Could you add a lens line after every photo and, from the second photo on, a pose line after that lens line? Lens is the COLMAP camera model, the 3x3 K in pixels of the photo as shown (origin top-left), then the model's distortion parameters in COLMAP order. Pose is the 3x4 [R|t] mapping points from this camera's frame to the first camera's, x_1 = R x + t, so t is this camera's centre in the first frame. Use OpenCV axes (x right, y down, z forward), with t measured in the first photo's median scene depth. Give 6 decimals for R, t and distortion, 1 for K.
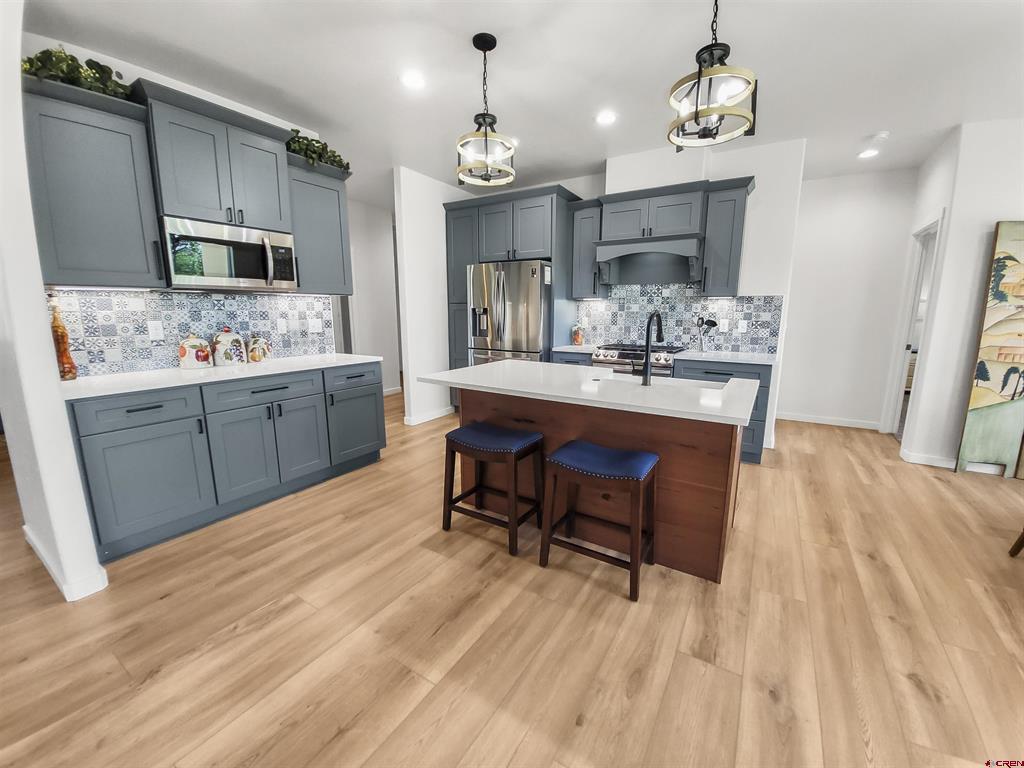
lens RADIAL K [[401.6, 0, 519.8], [0, 401.6, 385.2], [0, 0, 1]] dist [-0.000420, -0.011362]
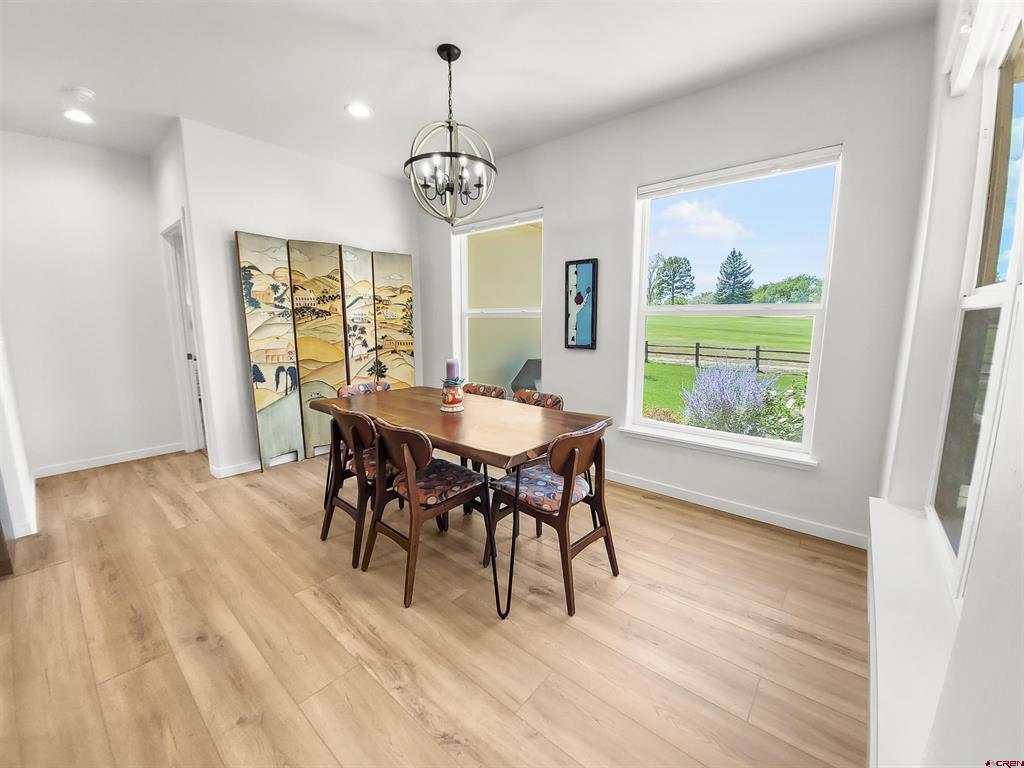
lens RADIAL K [[401.6, 0, 519.8], [0, 401.6, 385.2], [0, 0, 1]] dist [-0.000420, -0.011362]
pose [[0.132563, -0.156586, 0.978728, 0.206045], [0.175797, 0.975501, 0.132259, -0.024145], [-0.975460, 0.154524, 0.156843, 0.143215]]
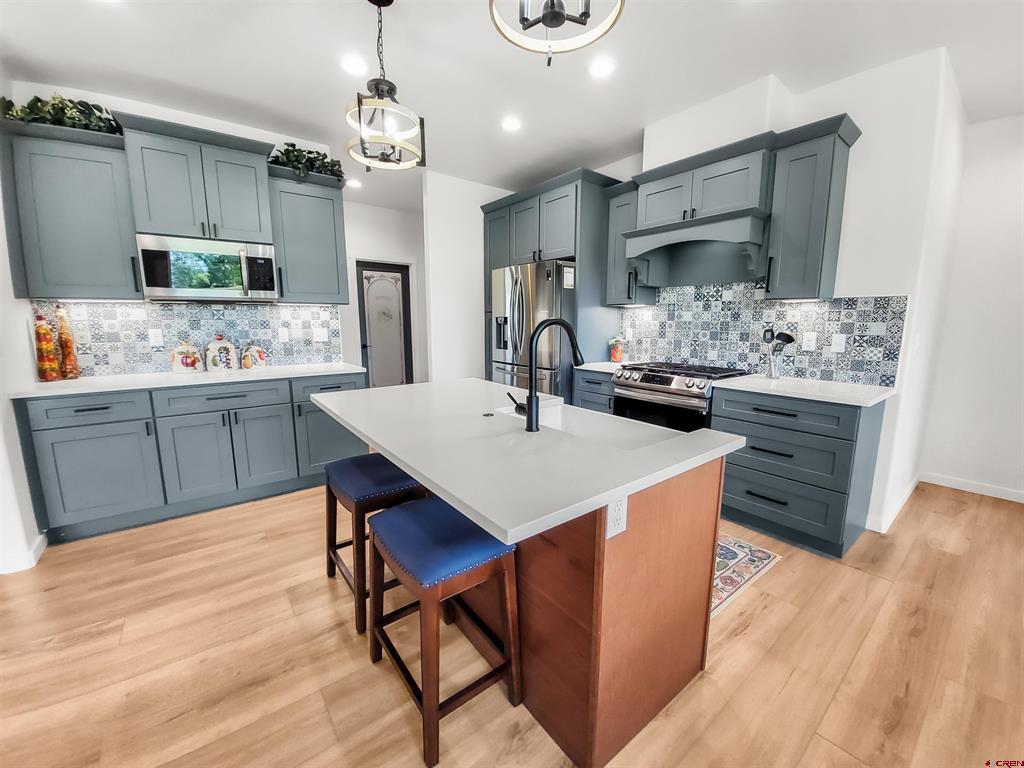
lens RADIAL K [[401.6, 0, 519.8], [0, 401.6, 385.2], [0, 0, 1]] dist [-0.000420, -0.011362]
pose [[0.940109, 0.053264, -0.336687, 0.356072], [-0.061579, 0.998003, -0.014058, -0.043628], [0.335266, 0.033949, 0.941512, 0.250568]]
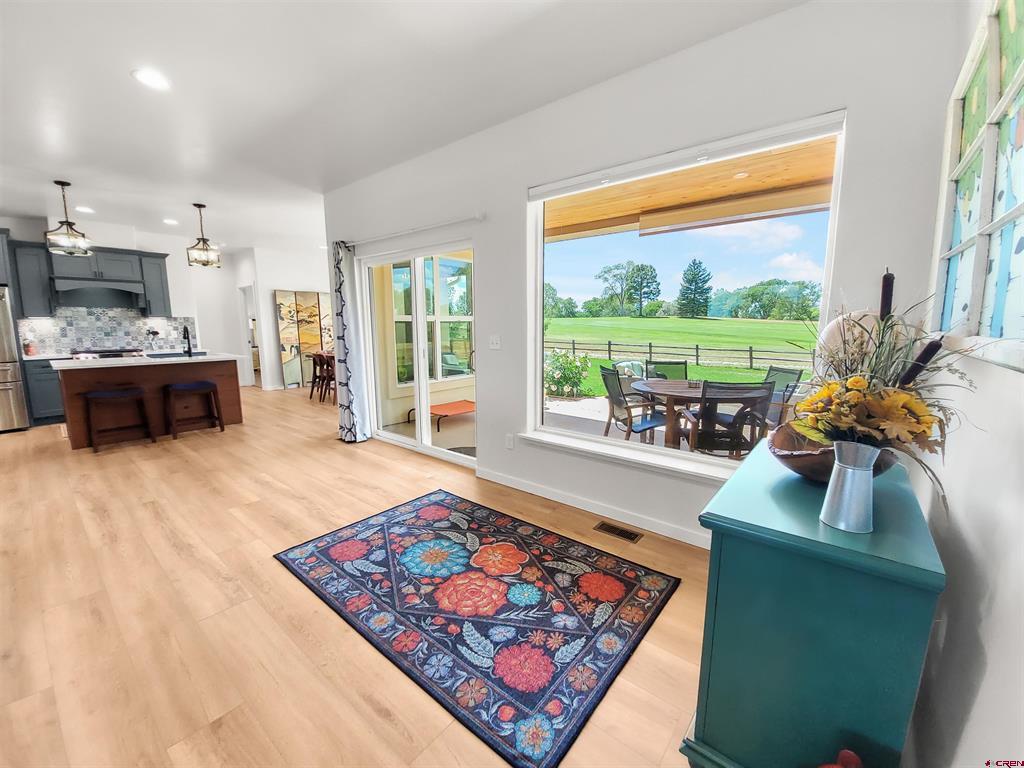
lens RADIAL K [[401.6, 0, 519.8], [0, 401.6, 385.2], [0, 0, 1]] dist [-0.000420, -0.011362]
pose [[0.115590, -0.149378, 0.982001, -1.248725], [0.181371, 0.975181, 0.126992, 0.150707], [-0.976598, 0.163427, 0.139814, -0.833162]]
